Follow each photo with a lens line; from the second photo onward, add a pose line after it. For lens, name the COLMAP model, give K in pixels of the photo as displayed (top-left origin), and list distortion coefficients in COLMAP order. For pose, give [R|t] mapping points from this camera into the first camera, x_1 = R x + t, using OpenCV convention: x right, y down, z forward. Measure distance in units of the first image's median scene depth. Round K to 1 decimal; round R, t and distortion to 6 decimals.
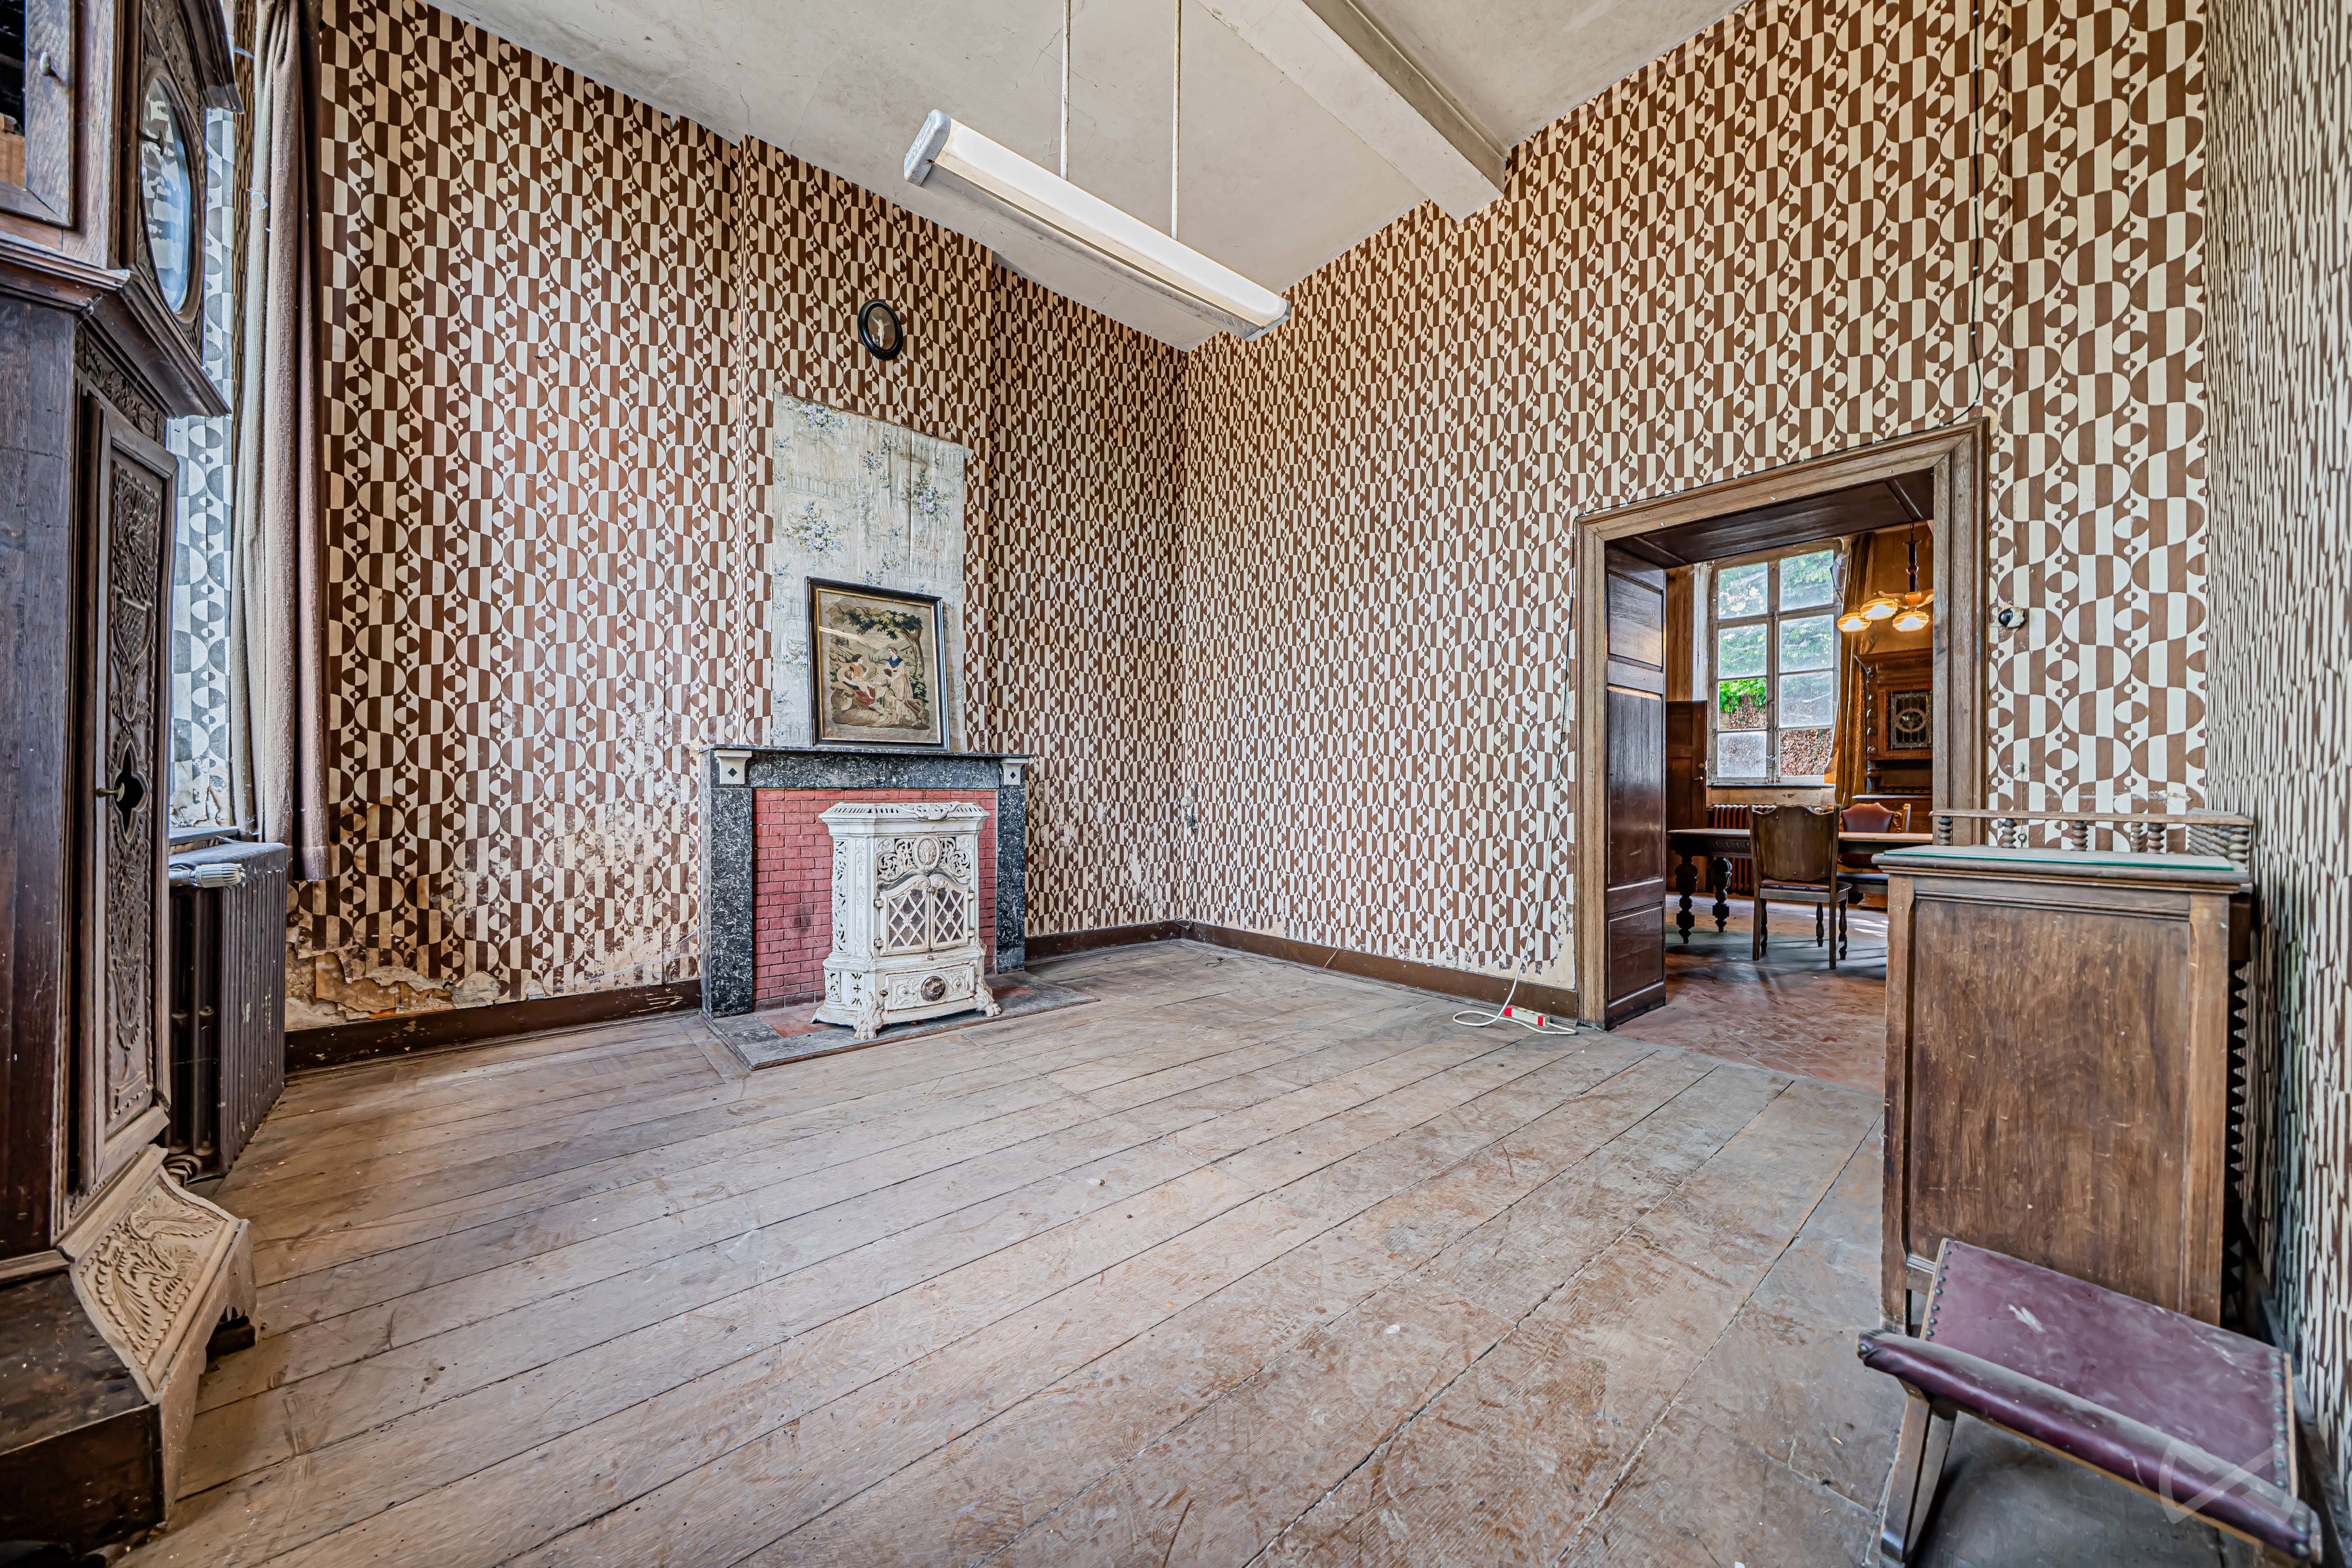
lens RADIAL K [[810.8, 0, 1191.3], [0, 810.8, 787.1], [0, 0, 1]] dist [-0.001467, -0.000105]
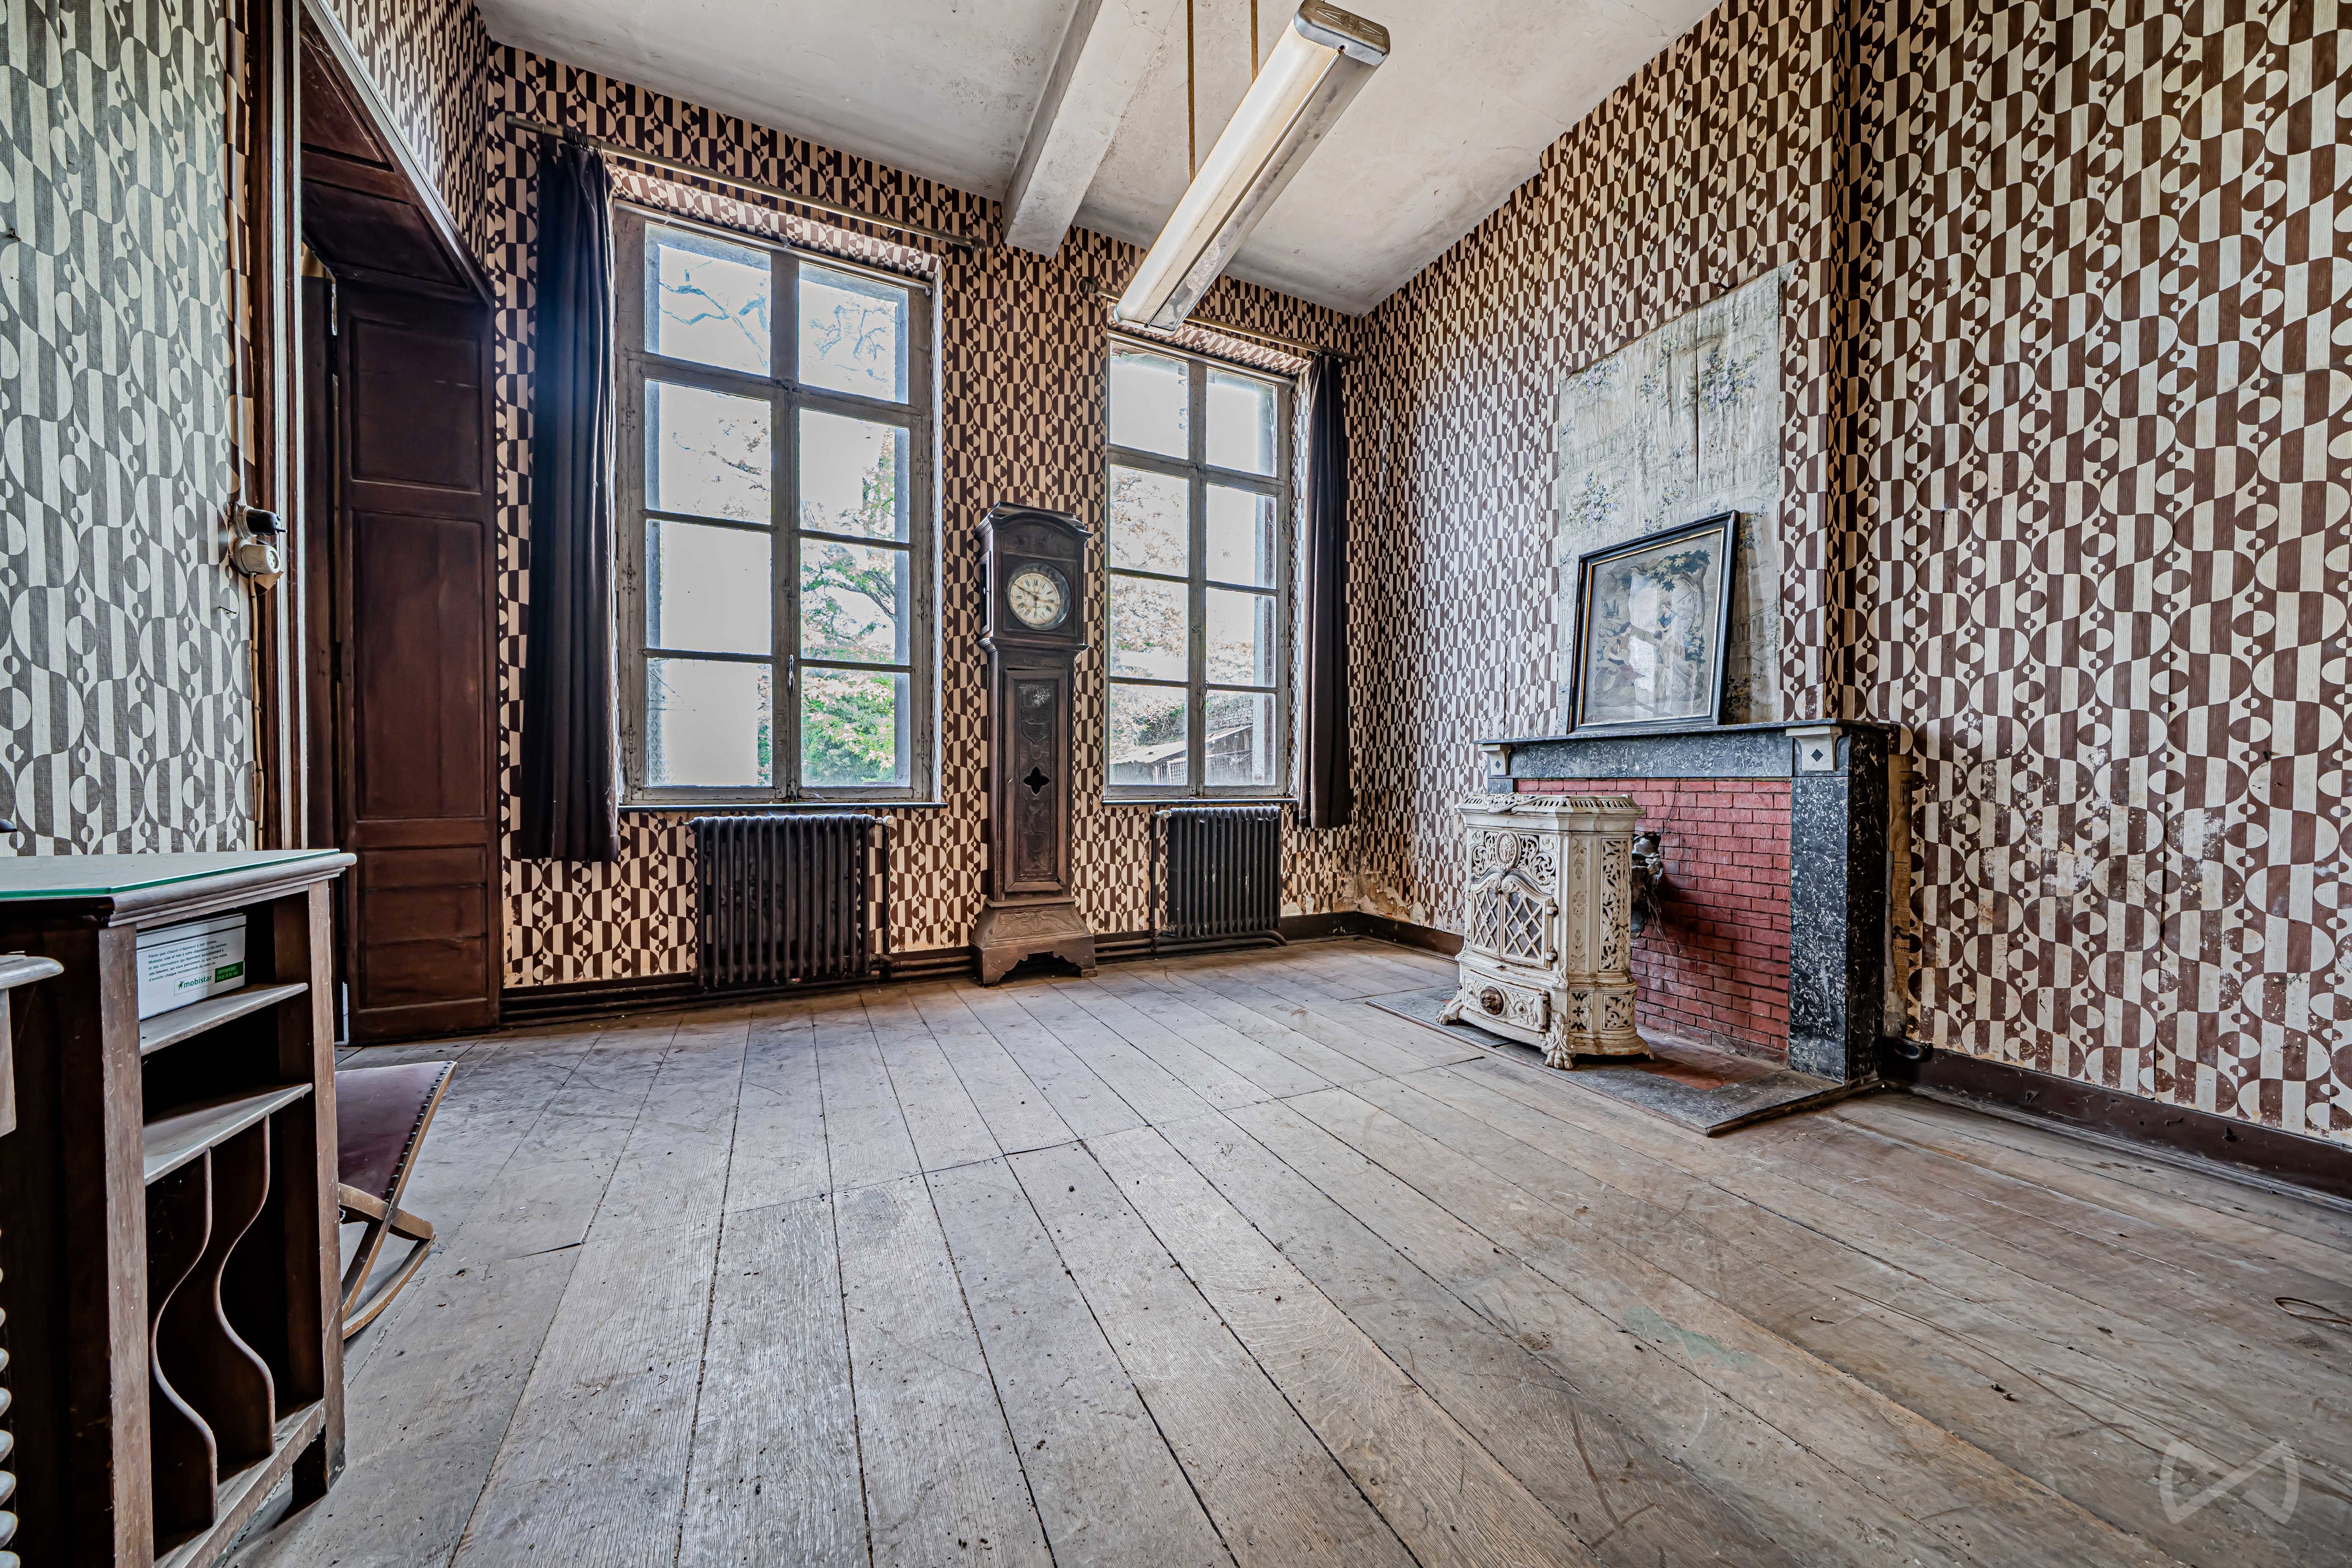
lens RADIAL K [[810.8, 0, 1191.3], [0, 810.8, 787.1], [0, 0, 1]] dist [-0.001467, -0.000105]
pose [[-0.254140, 0.001129, -0.967167, 0.601862], [-0.001840, 0.999997, 0.001651, 0.011187], [0.967166, 0.002199, -0.254137, 0.860675]]
